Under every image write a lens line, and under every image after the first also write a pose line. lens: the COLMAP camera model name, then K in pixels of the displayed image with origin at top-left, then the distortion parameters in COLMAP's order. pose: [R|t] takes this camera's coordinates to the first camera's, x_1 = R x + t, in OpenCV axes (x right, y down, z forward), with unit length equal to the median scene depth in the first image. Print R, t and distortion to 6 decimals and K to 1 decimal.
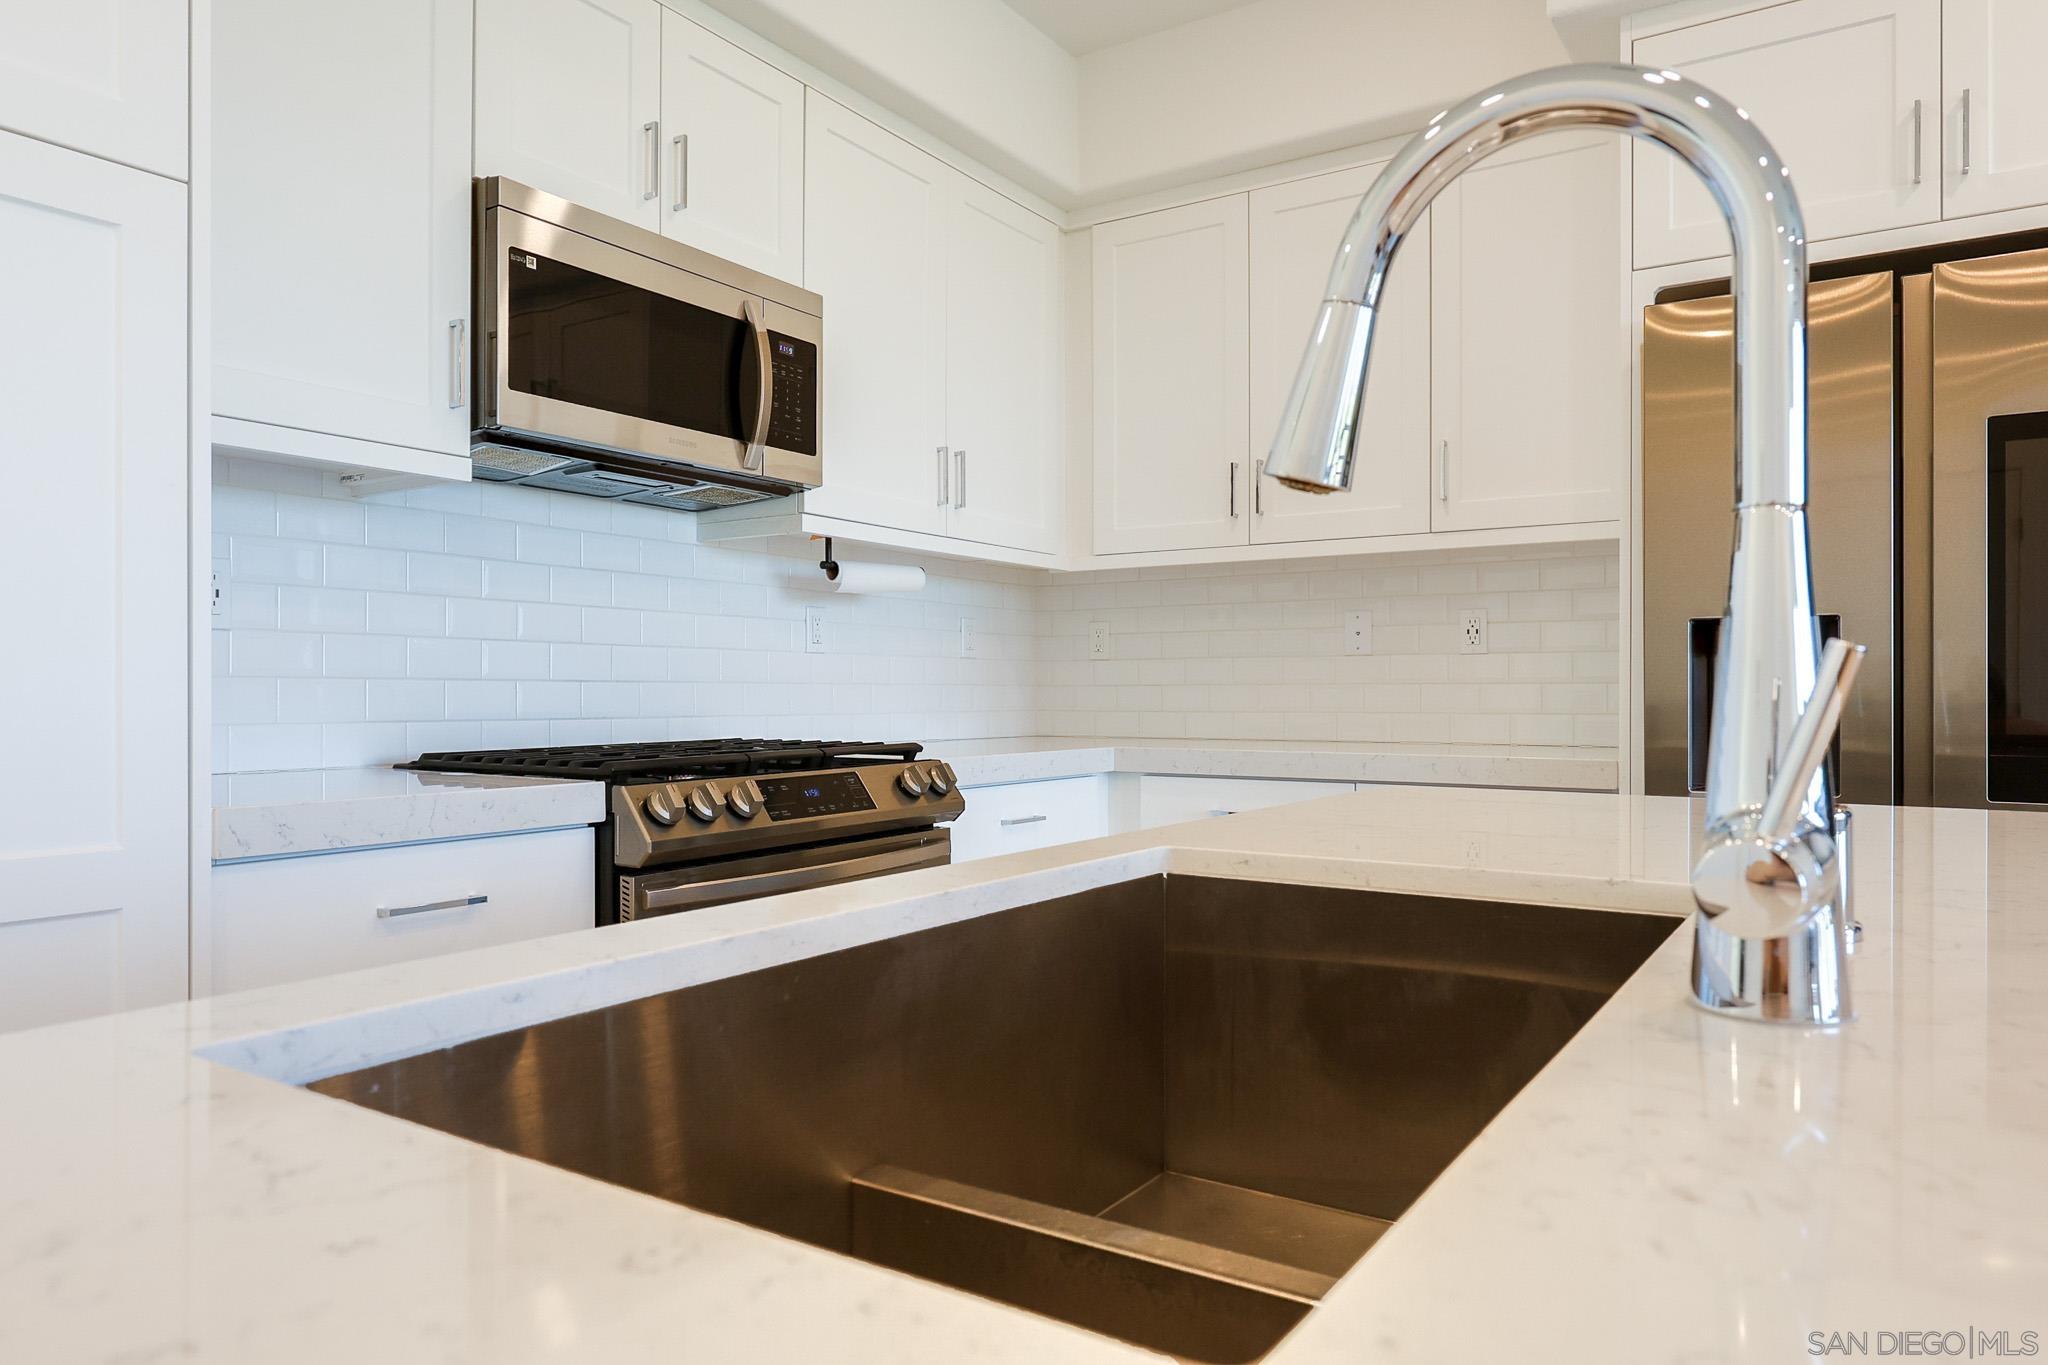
lens RADIAL K [[1336.1, 0, 1041.7], [0, 1336.1, 675.4], [0, 0, 1]] dist [0.011296, 0.000683]
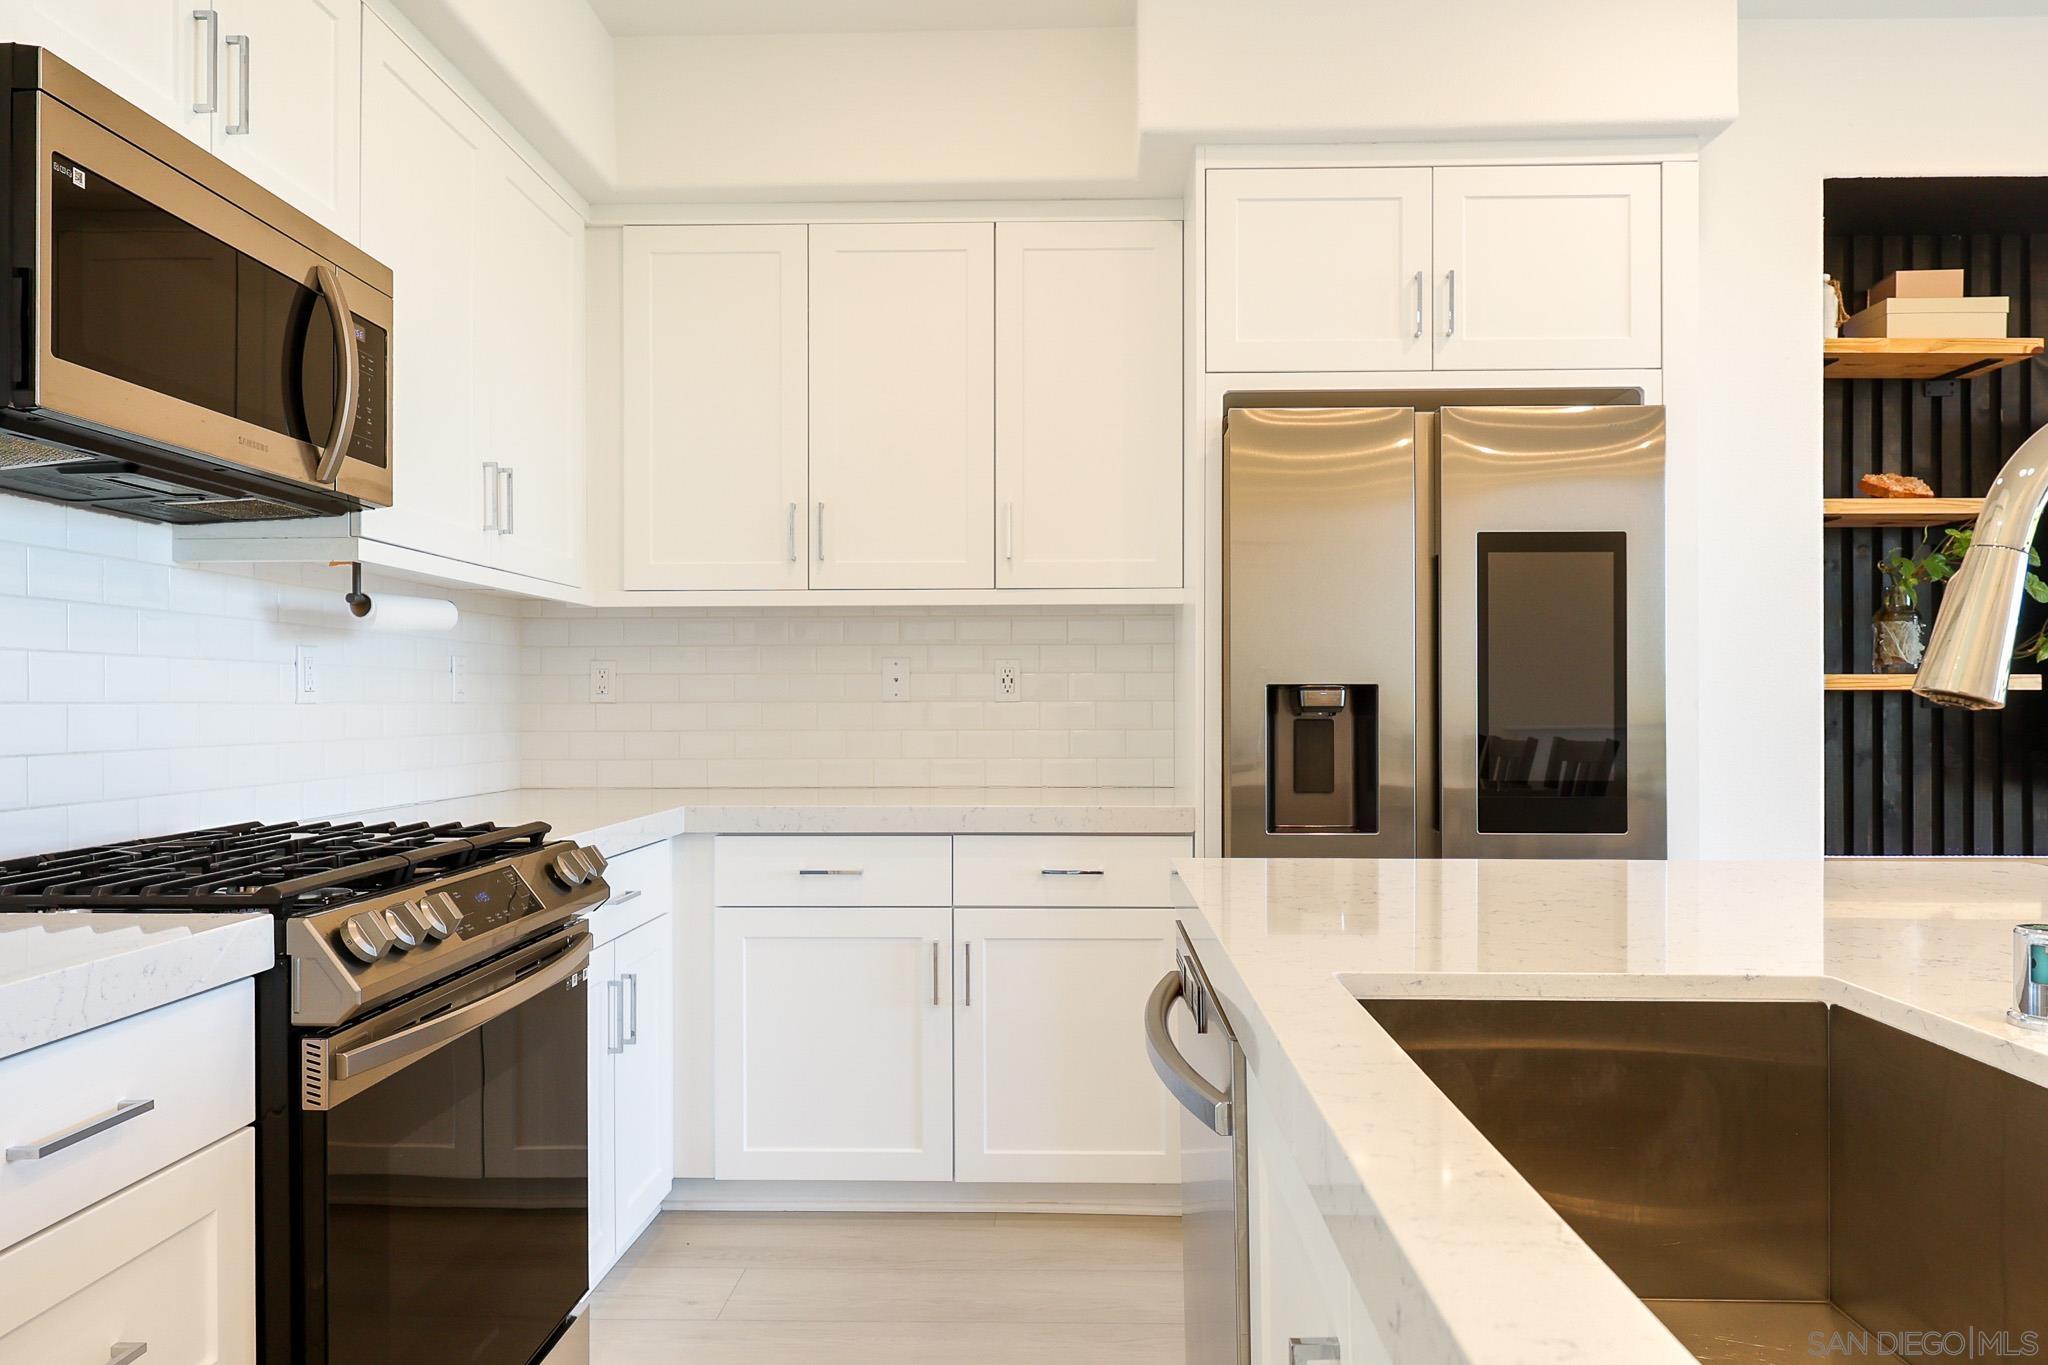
lens RADIAL K [[1336.1, 0, 1044.7], [0, 1336.1, 687.8], [0, 0, 1]] dist [0.011296, 0.000683]
pose [[0.852147, 0.003940, 0.523288, -0.260002], [-0.005344, 0.999985, 0.001174, -0.036085], [-0.523275, -0.003797, 0.852155, 0.107641]]
